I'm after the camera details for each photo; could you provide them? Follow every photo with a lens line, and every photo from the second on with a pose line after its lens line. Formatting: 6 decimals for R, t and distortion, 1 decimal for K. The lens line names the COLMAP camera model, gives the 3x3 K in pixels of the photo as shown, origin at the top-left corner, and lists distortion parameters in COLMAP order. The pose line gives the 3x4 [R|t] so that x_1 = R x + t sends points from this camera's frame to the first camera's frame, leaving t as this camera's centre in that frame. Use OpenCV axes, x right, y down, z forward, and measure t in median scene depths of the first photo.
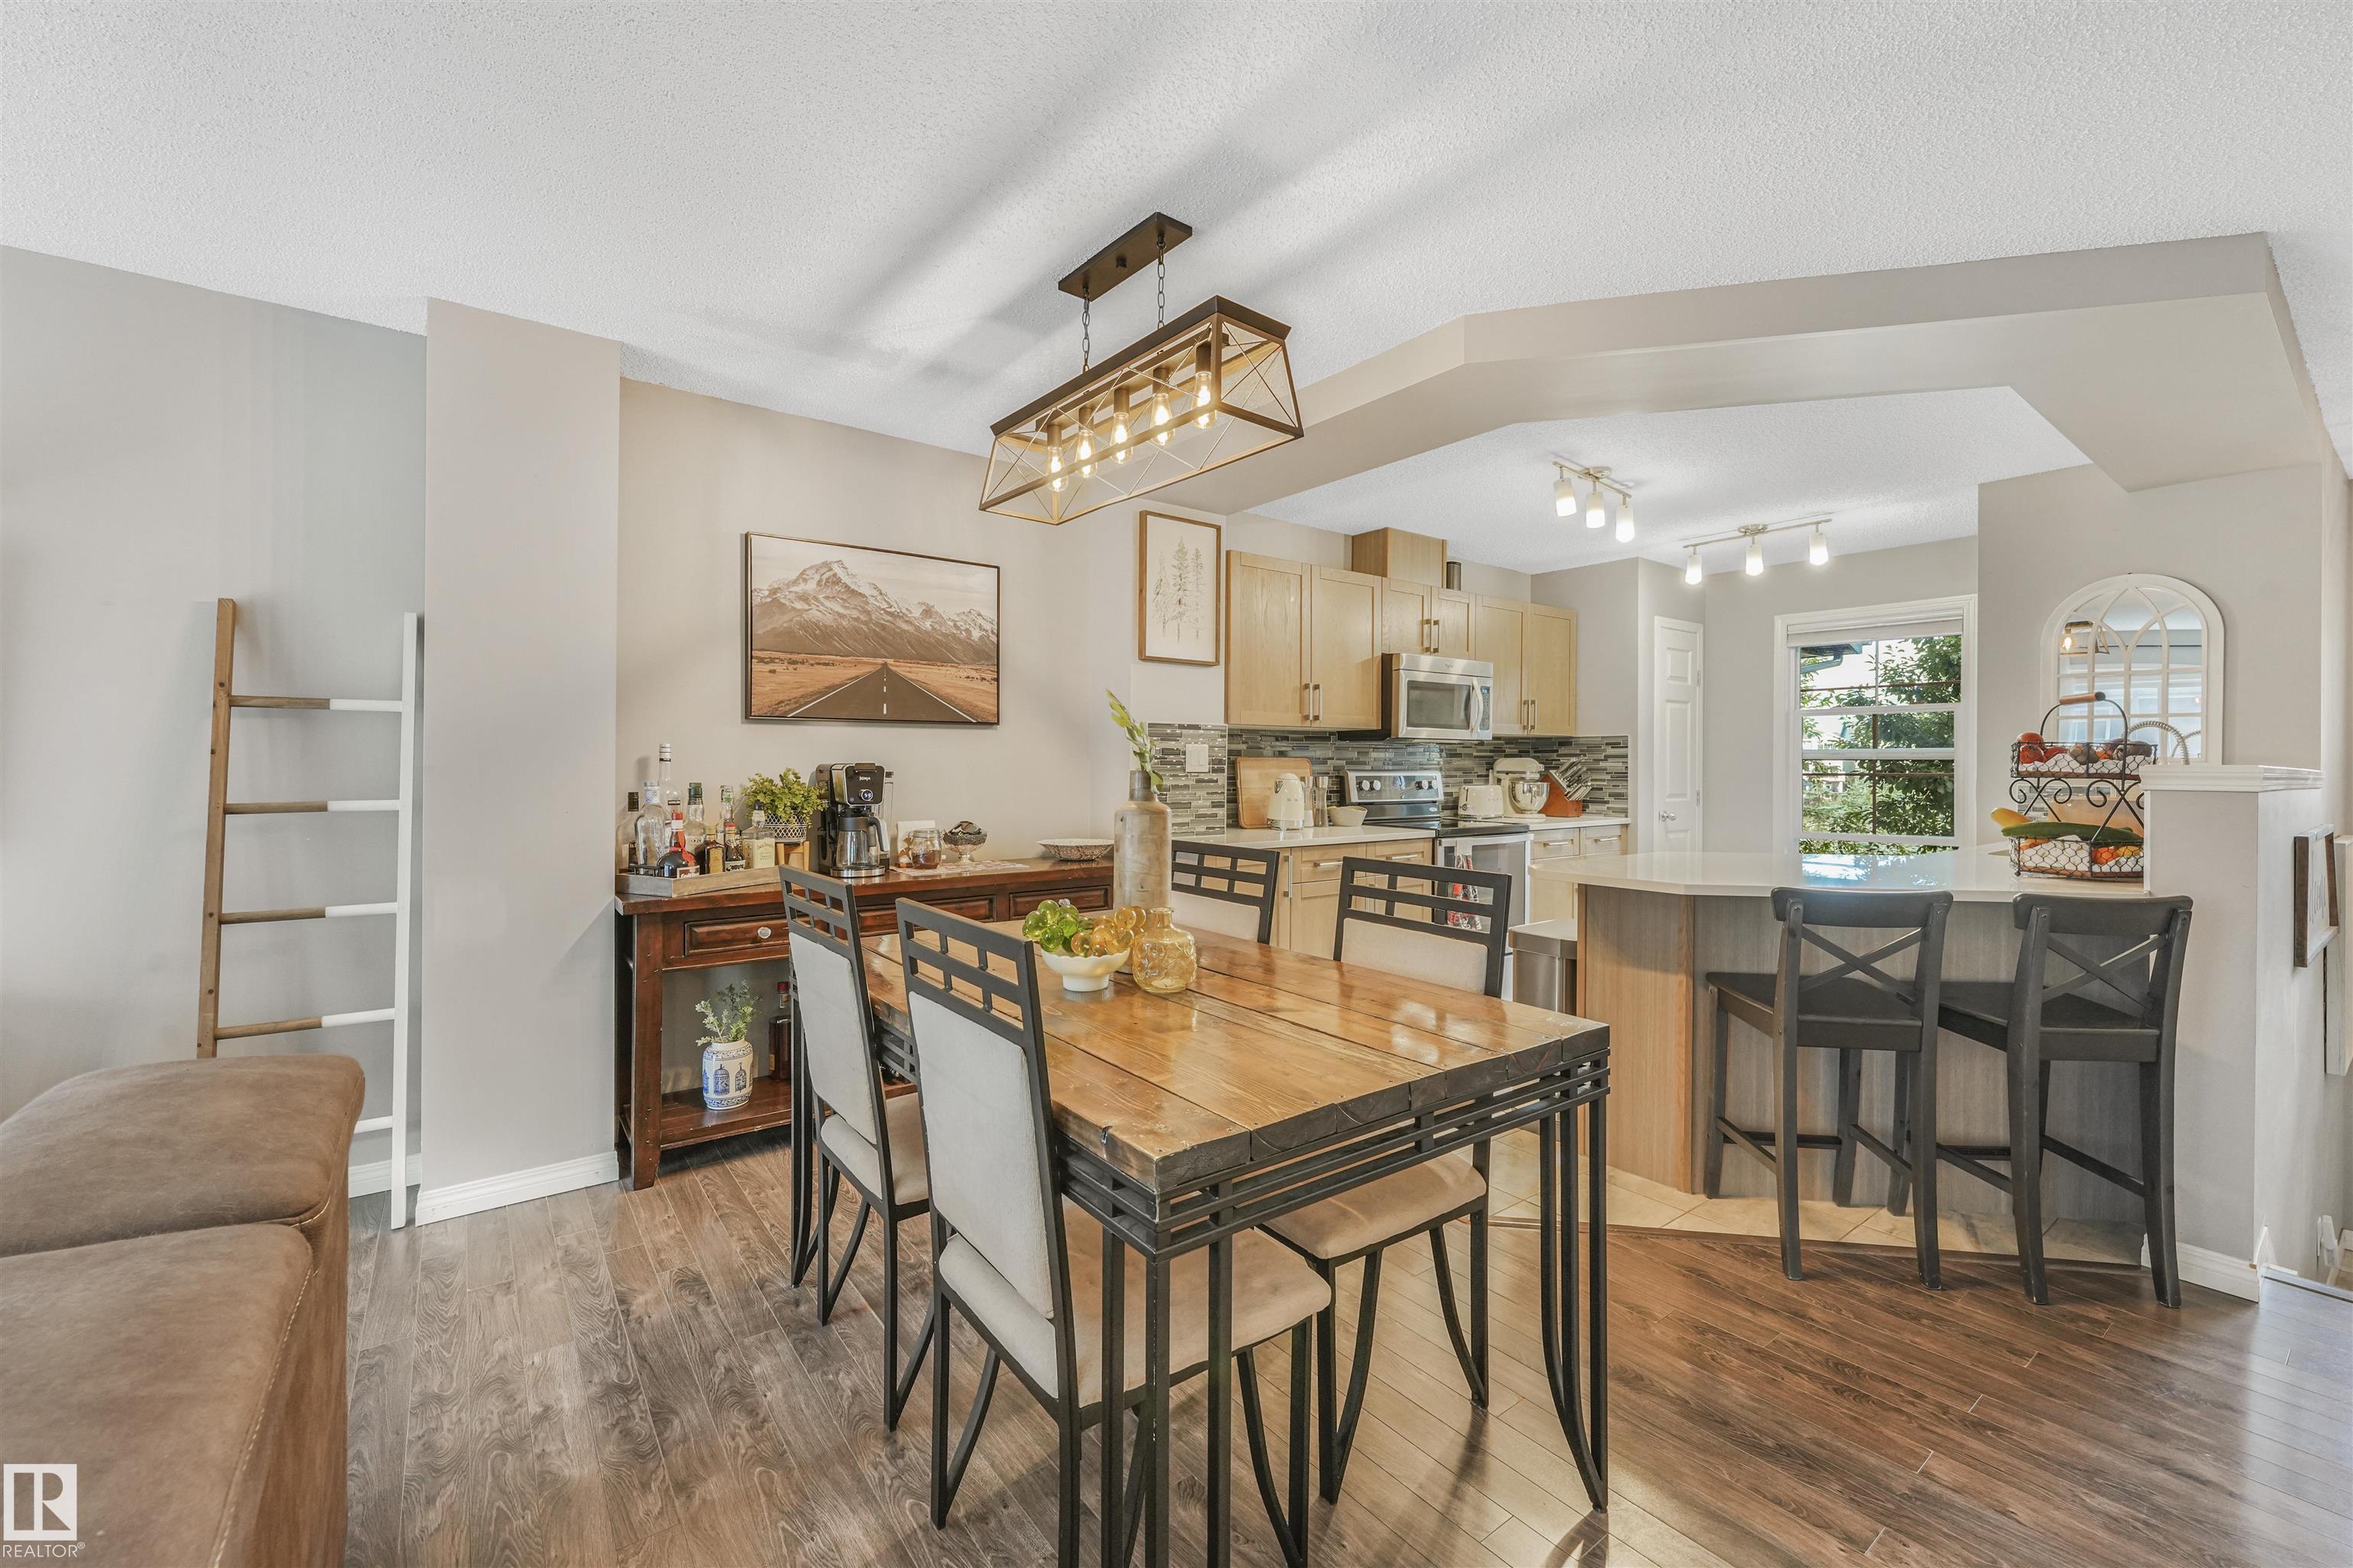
lens RADIAL K [[963.9, 0, 1185.3], [0, 963.9, 756.2], [0, 0, 1]] dist [0.006549, -0.001767]
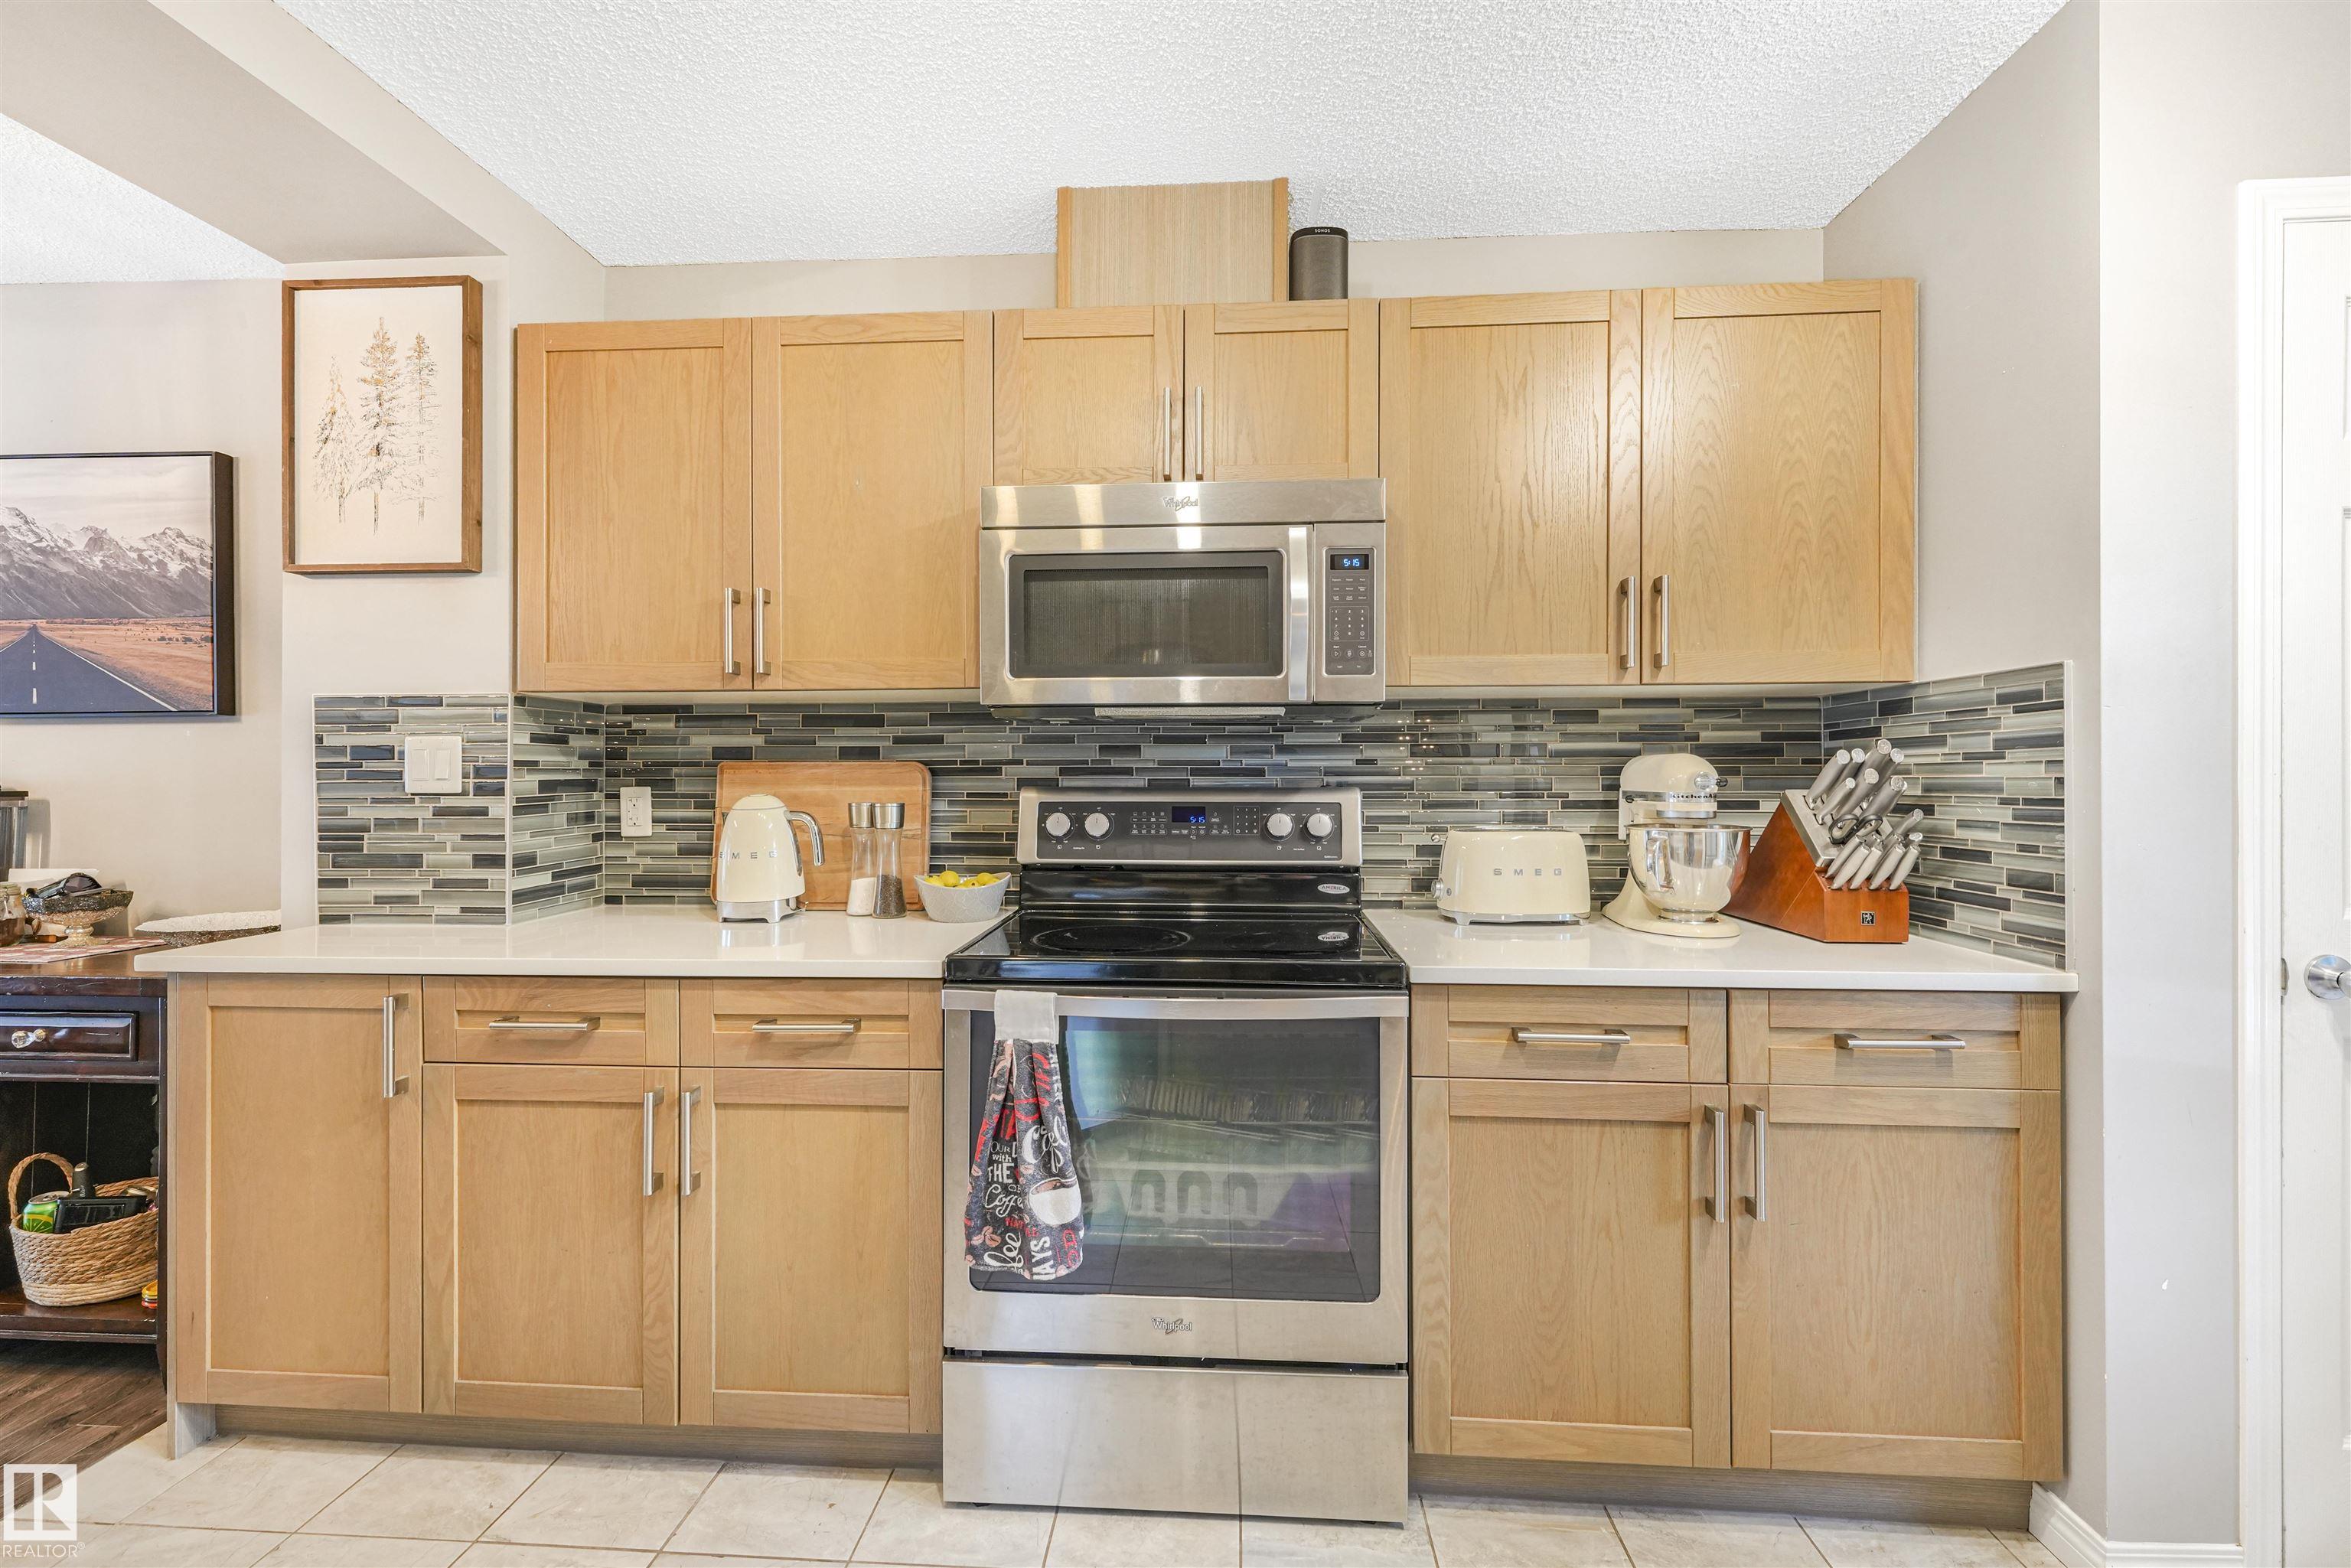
lens RADIAL K [[963.0, 0, 1174.2], [0, 963.0, 773.4], [0, 0, 1]] dist [0.006549, -0.001767]
pose [[0.754638, -0.005869, -0.656115, 0.608577], [0.009590, 0.999952, 0.002085, 0.008876], [0.656071, -0.007866, 0.754658, 0.862457]]
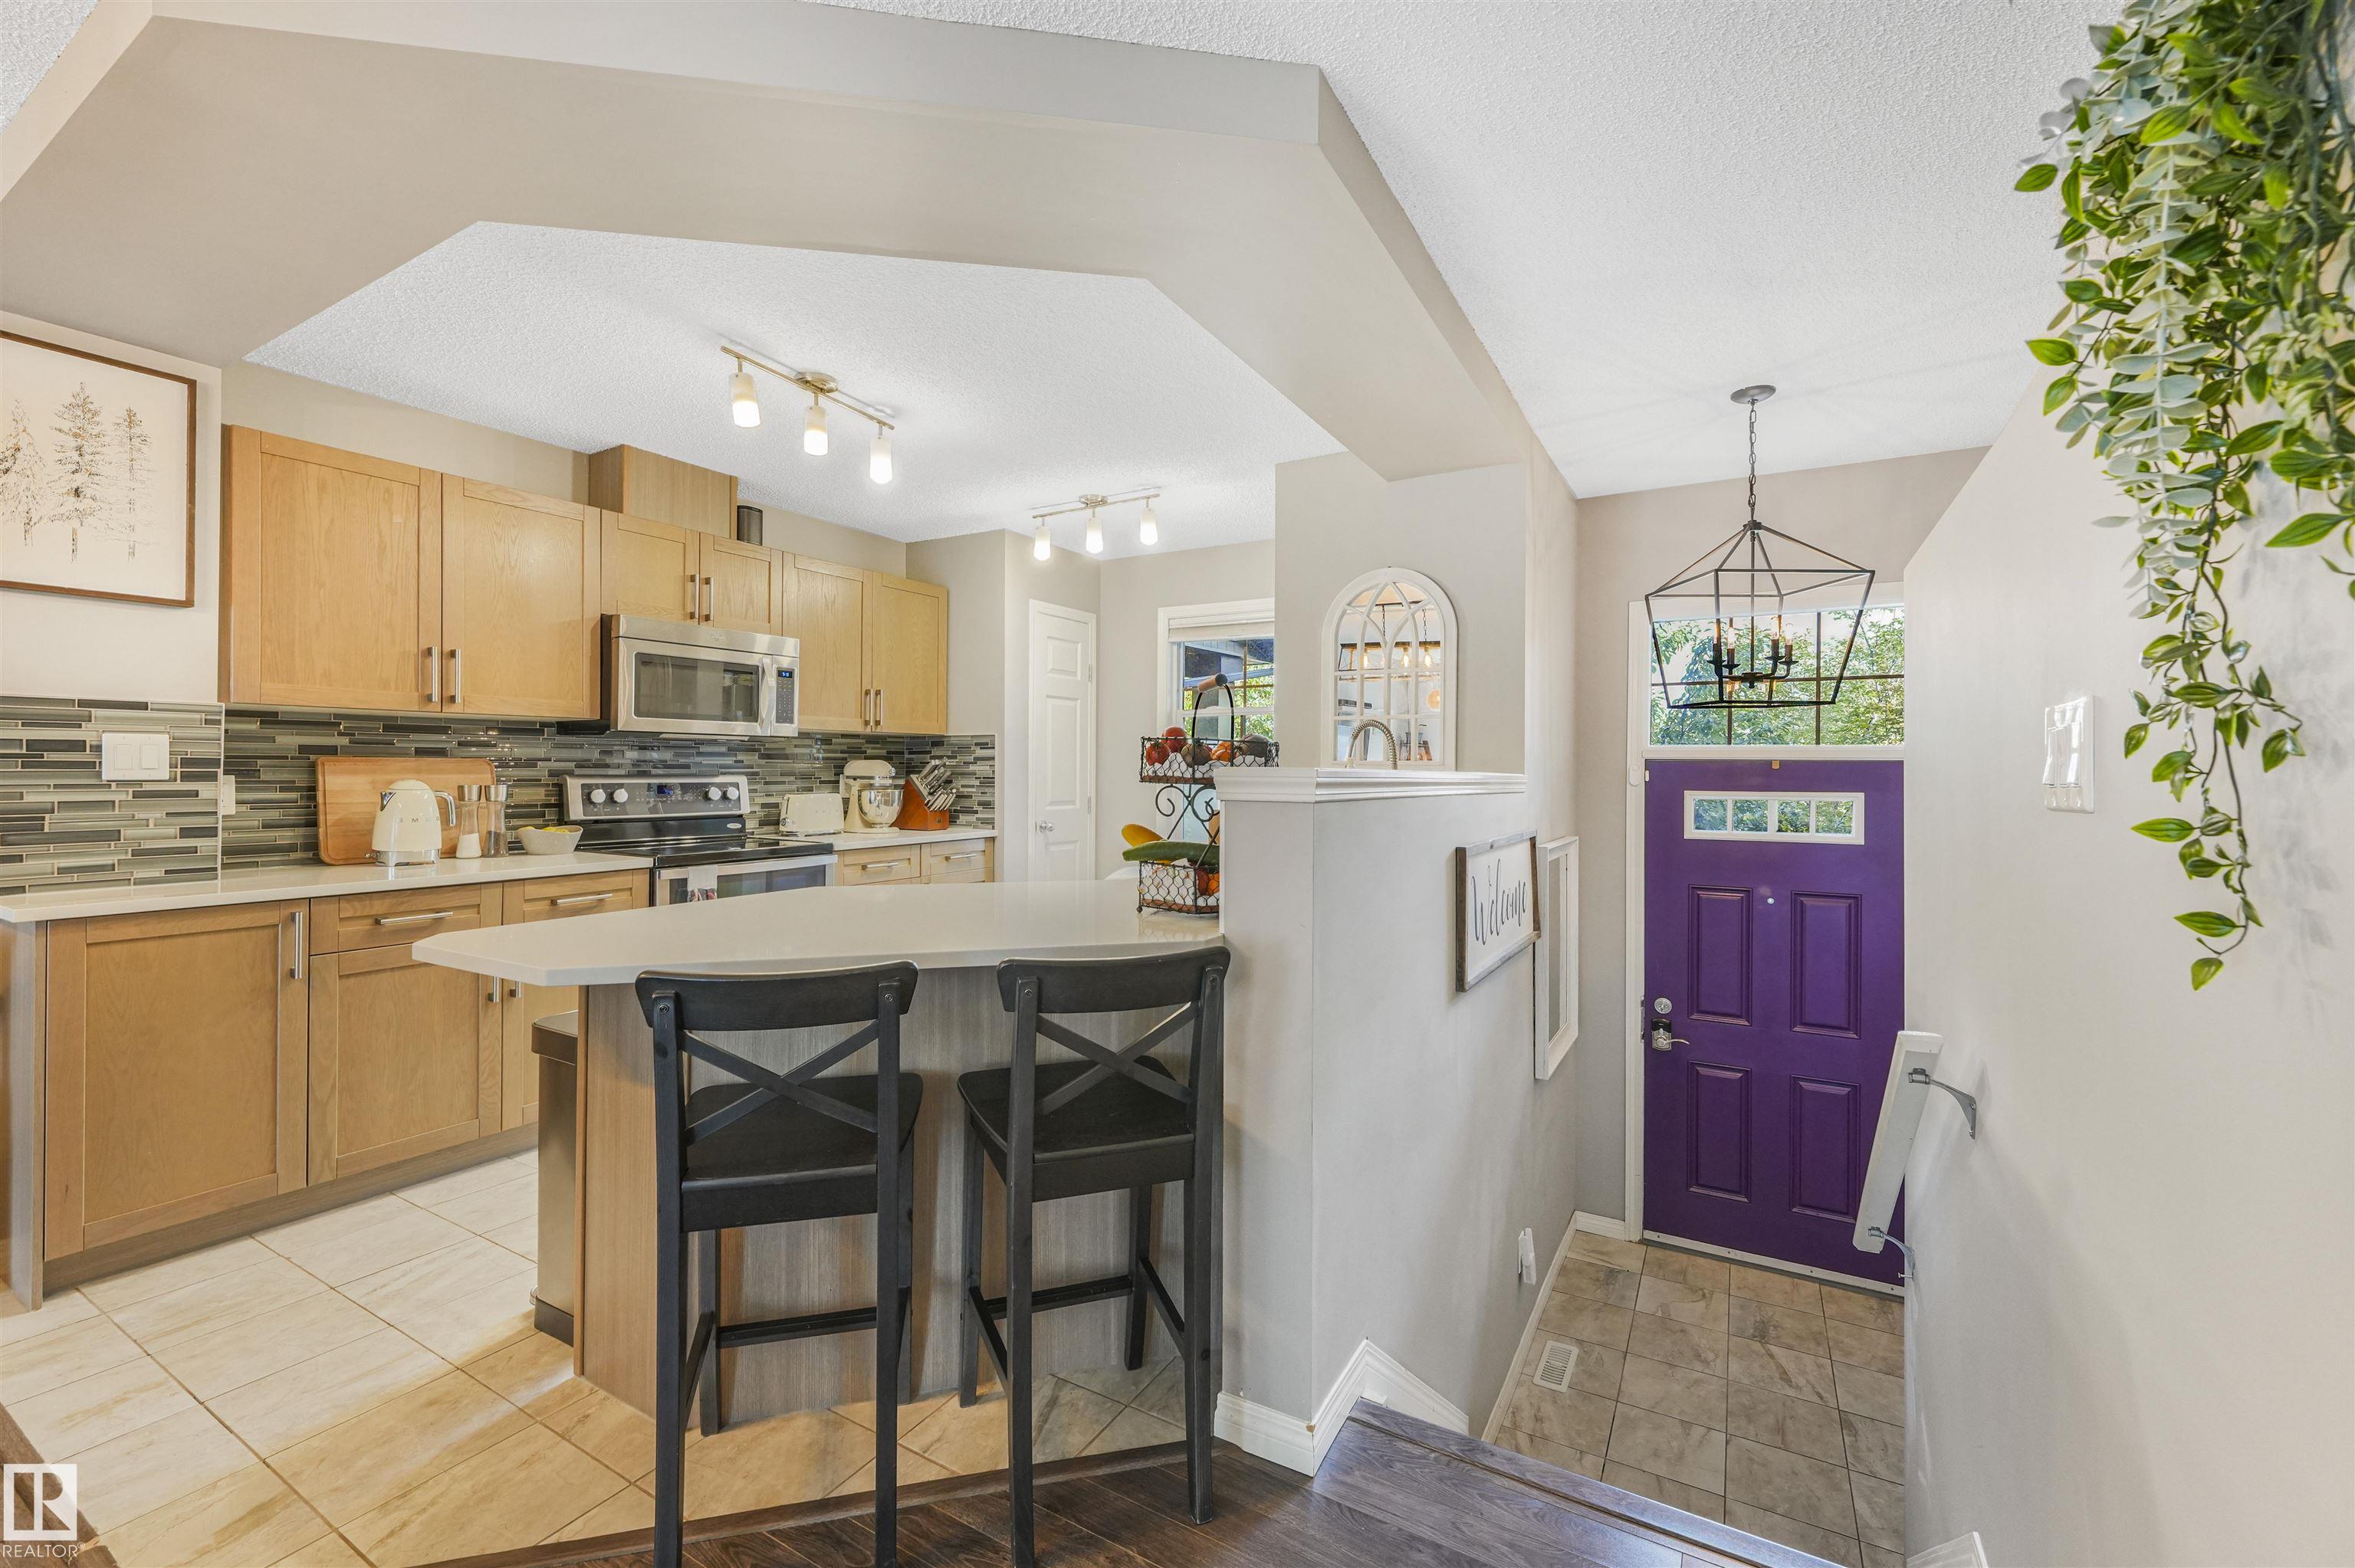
lens RADIAL K [[964.5, 0, 1178.8], [0, 964.5, 768.8], [0, 0, 1]] dist [0.006549, -0.001767]
pose [[0.923275, -0.000349, 0.384139, 0.377234], [-0.002787, 0.999967, 0.007607, 0.003065], [-0.384129, -0.008094, 0.923244, 0.182138]]
